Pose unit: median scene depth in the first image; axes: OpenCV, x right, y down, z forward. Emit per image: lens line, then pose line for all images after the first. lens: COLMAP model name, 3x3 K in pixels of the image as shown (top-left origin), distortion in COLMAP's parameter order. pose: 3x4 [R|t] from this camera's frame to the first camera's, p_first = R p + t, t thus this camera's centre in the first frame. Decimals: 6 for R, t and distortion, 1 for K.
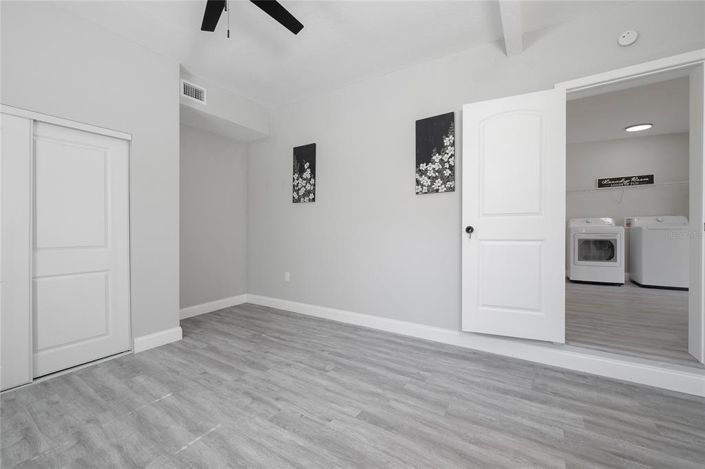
lens RADIAL K [[276.0, 0, 351.0], [0, 276.0, 231.6], [0, 0, 1]] dist [-0.001378, 0.000209]
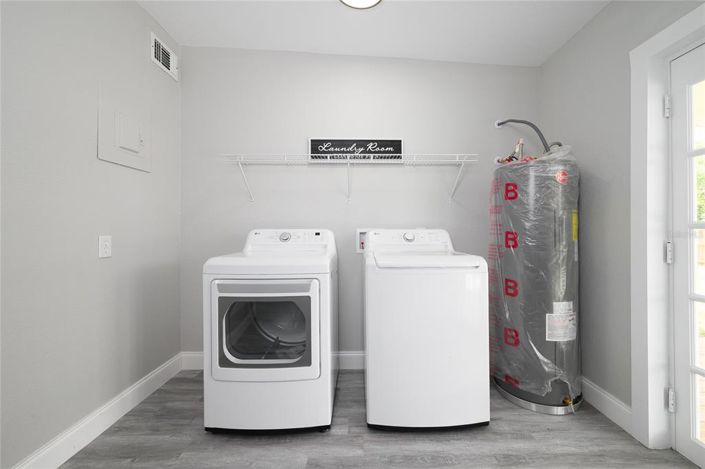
lens RADIAL K [[280.3, 0, 354.0], [0, 280.3, 234.7], [0, 0, 1]] dist [-0.002422, -0.000254]
pose [[0.820905, 0.010627, 0.570967, 0.785300], [-0.005258, 0.999925, -0.011051, -0.040136], [-0.571041, 0.006069, 0.820899, 0.674939]]
